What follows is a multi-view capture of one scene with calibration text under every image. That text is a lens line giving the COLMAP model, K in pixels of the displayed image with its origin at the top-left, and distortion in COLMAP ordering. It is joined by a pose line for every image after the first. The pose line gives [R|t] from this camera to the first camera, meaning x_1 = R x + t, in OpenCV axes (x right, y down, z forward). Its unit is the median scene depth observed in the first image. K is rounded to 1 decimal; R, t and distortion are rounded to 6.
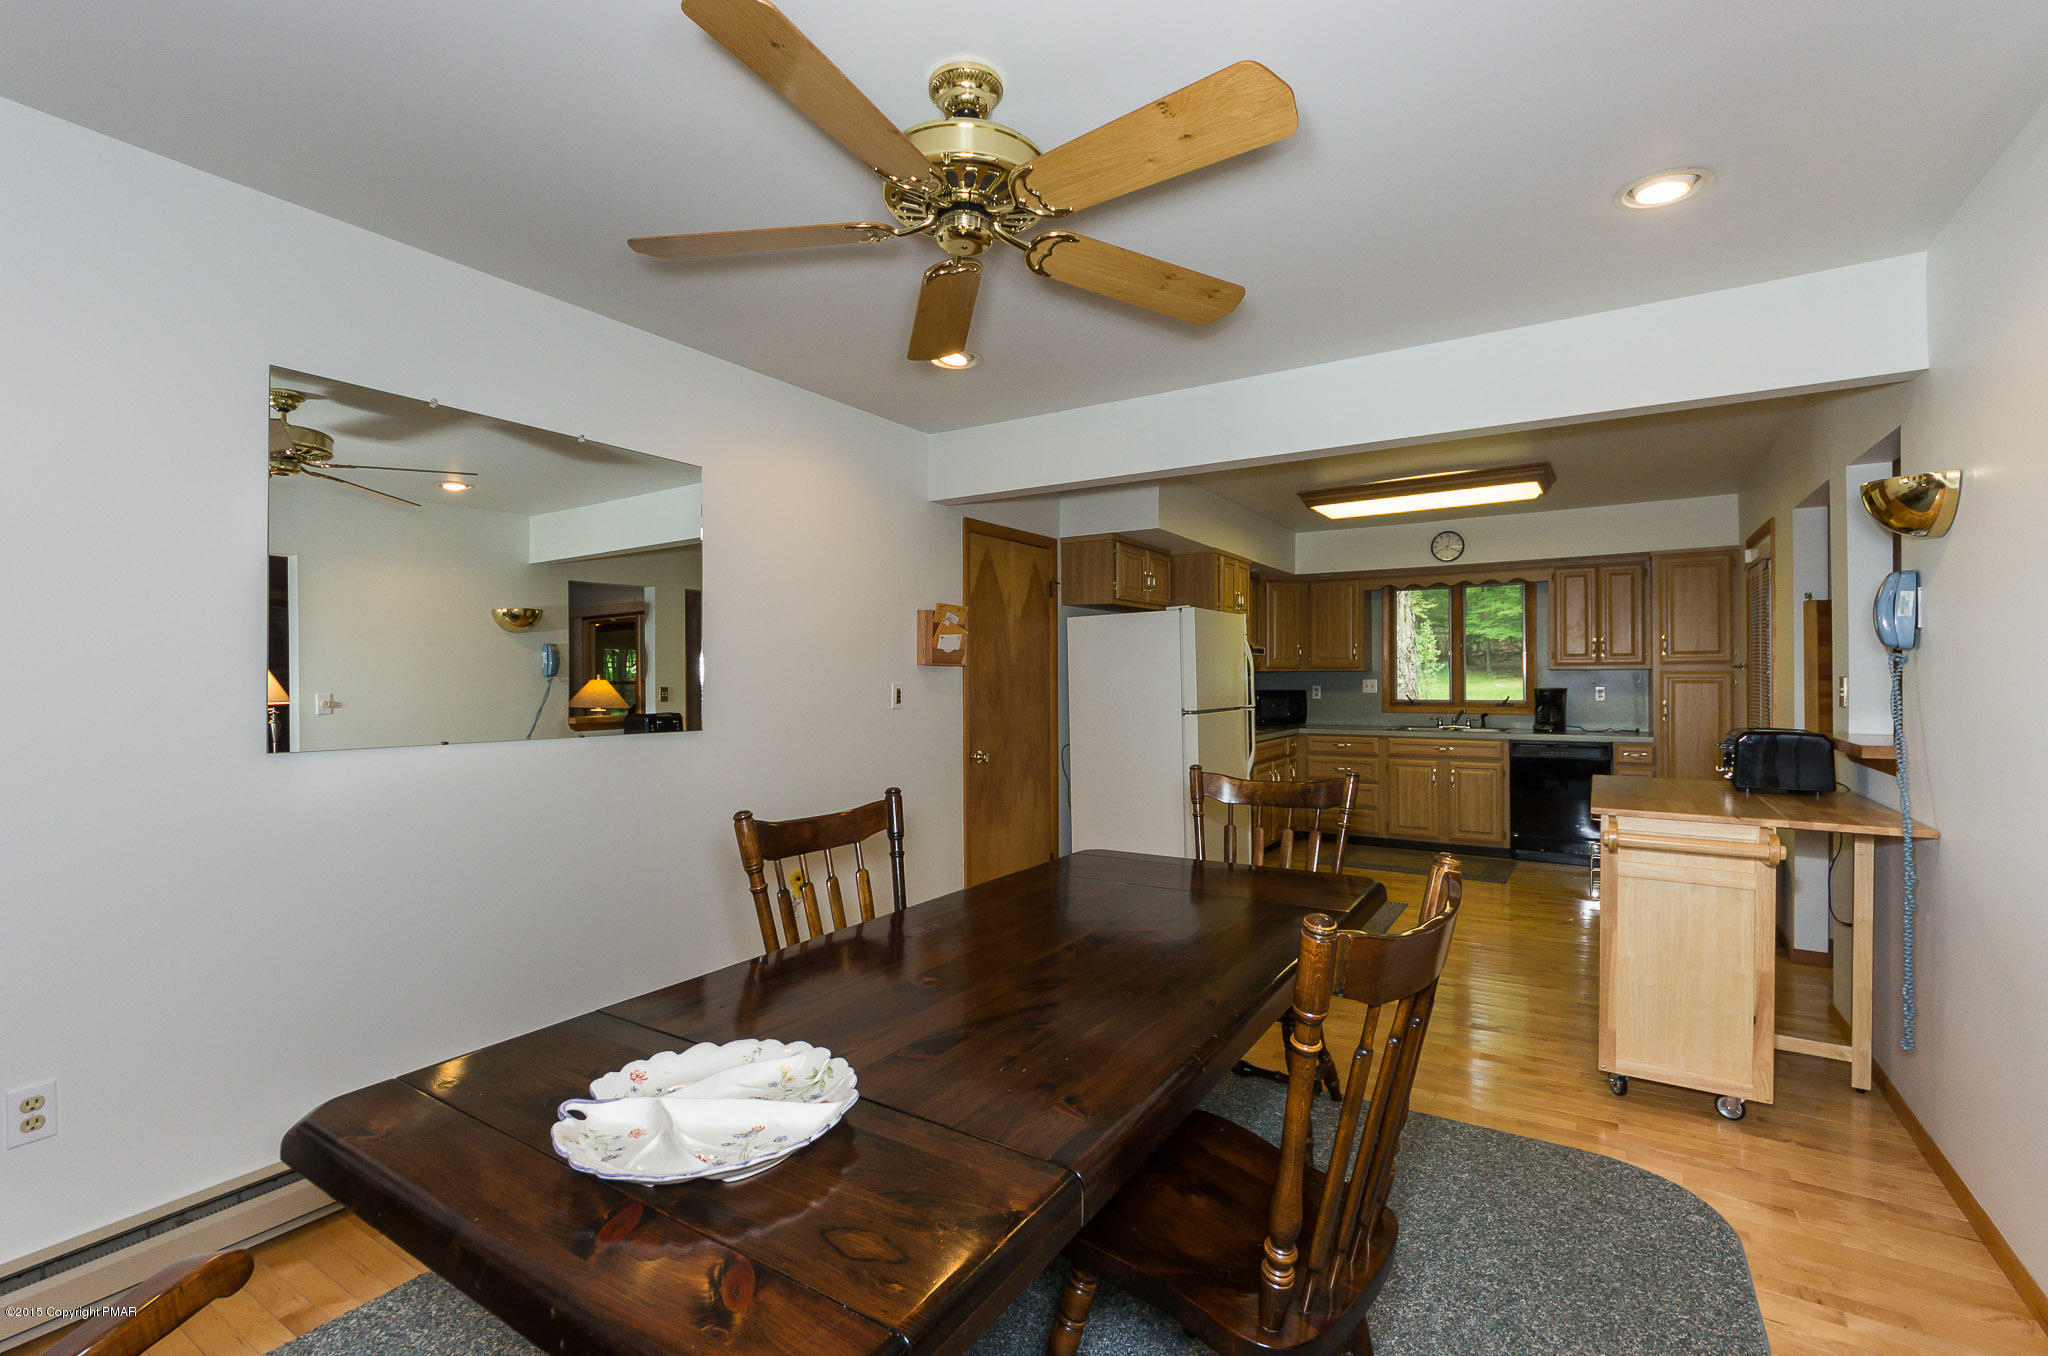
lens RADIAL K [[897.9, 0, 1029.0], [0, 897.9, 677.0], [0, 0, 1]] dist [-0.007947, 0.000753]
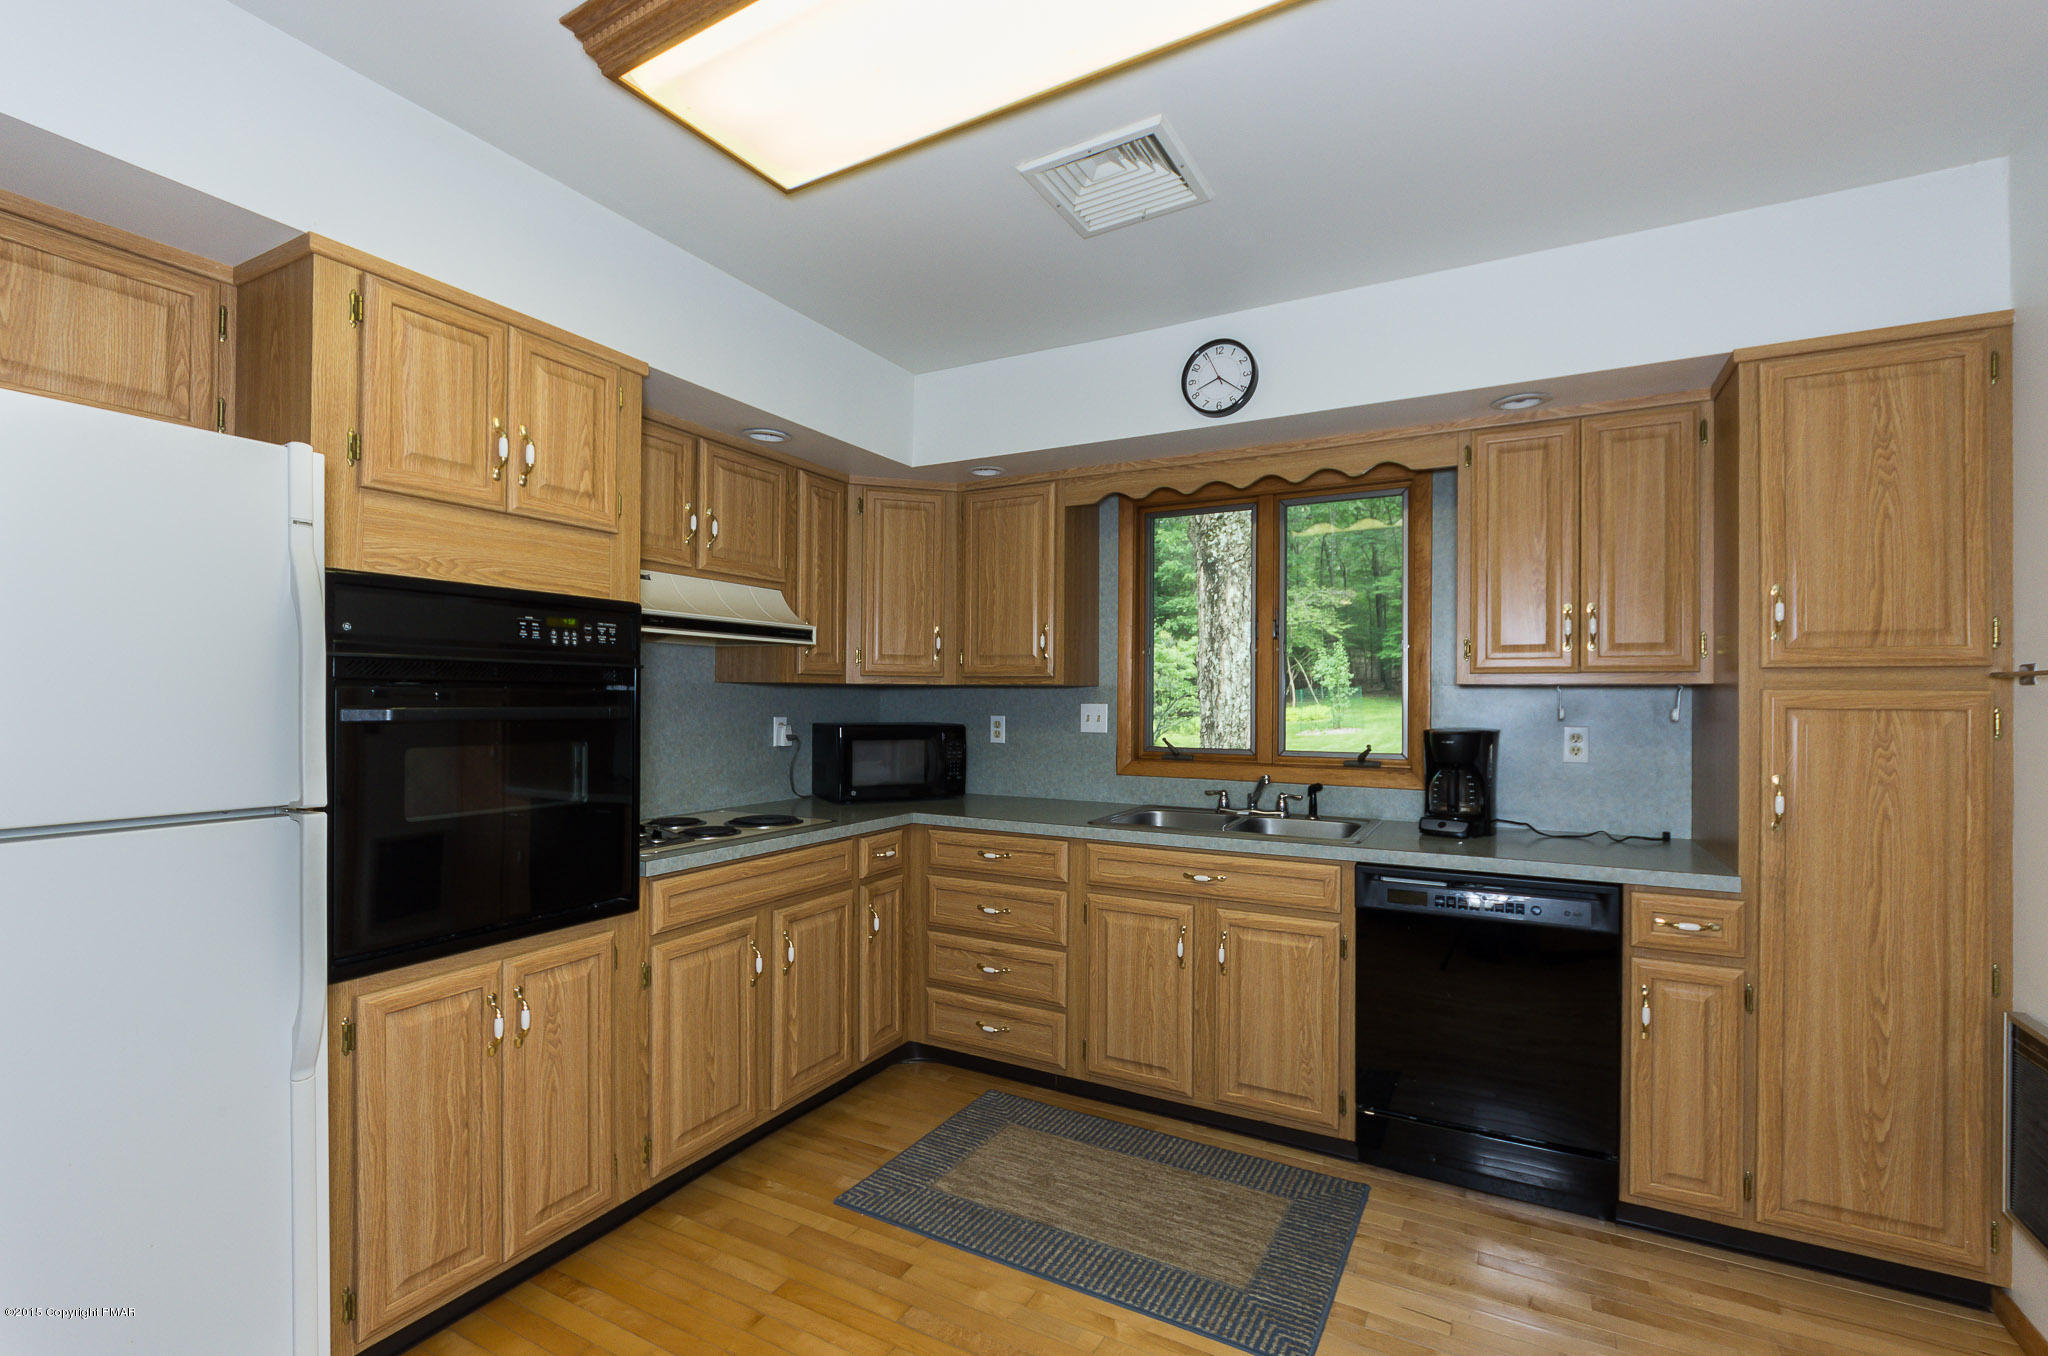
lens RADIAL K [[897.9, 0, 1019.2], [0, 897.9, 689.9], [0, 0, 1]] dist [-0.007947, 0.000753]
pose [[0.997785, 0.011890, 0.065449, 0.345586], [-0.011386, 0.999903, -0.008066, -0.000160], [-0.065538, 0.007303, 0.997823, 0.590153]]
